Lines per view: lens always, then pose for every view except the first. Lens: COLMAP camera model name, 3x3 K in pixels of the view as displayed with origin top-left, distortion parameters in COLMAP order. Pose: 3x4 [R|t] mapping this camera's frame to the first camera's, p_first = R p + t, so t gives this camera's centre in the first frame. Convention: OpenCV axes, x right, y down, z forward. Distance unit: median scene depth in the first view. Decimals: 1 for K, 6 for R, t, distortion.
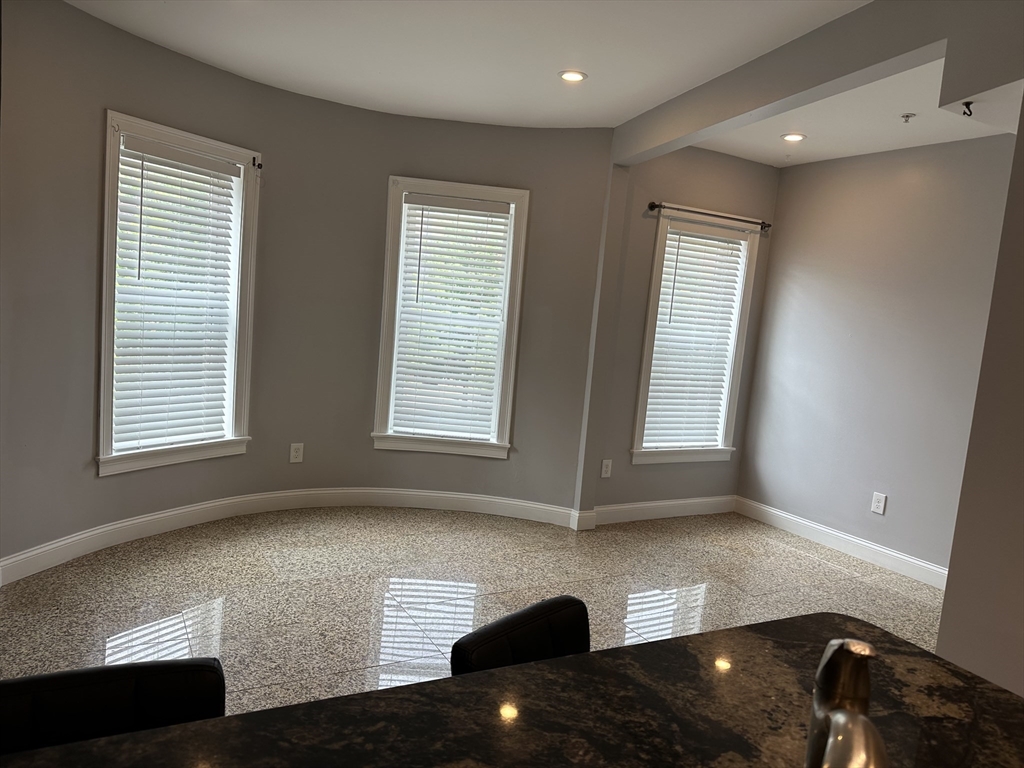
lens RADIAL K [[713.6, 0, 518.5], [0, 713.6, 376.8], [0, 0, 1]] dist [0.054505, -0.003710]
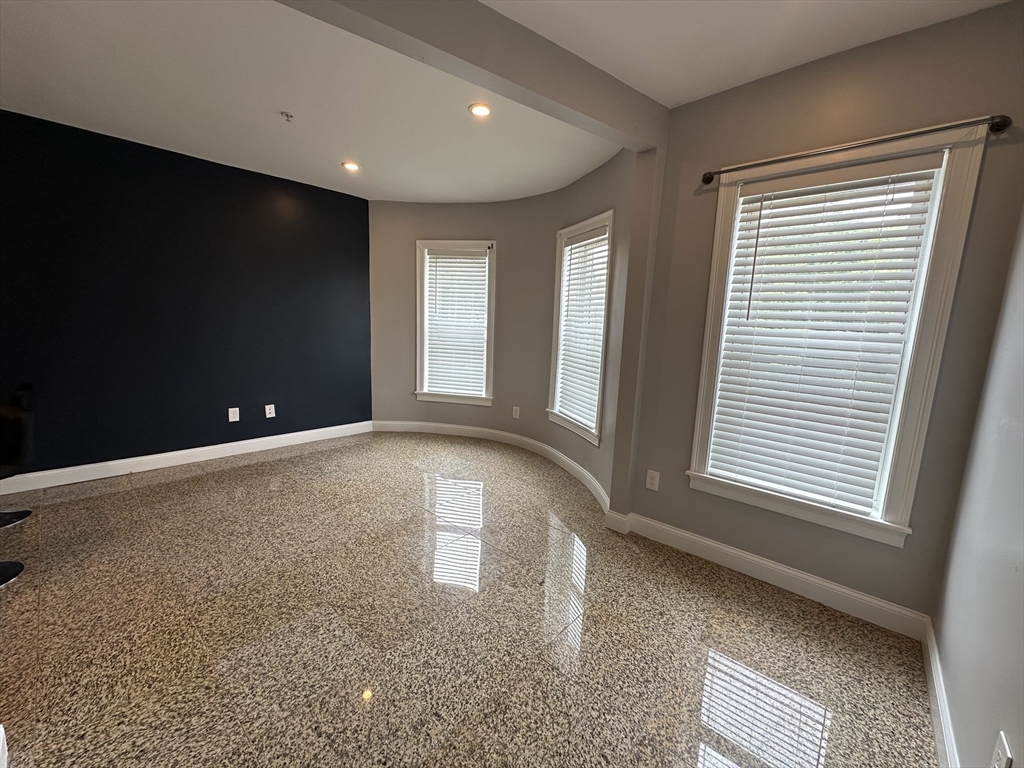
lens RADIAL K [[407.4, 0, 512.8], [0, 407.4, 382.8], [0, 0, 1]] dist [-0.005369, -0.000043]
pose [[0.317819, 0.068745, -0.945656, 0.571460], [-0.106922, 0.993605, 0.036296, 0.002527], [0.942103, 0.089576, 0.323137, 0.658294]]
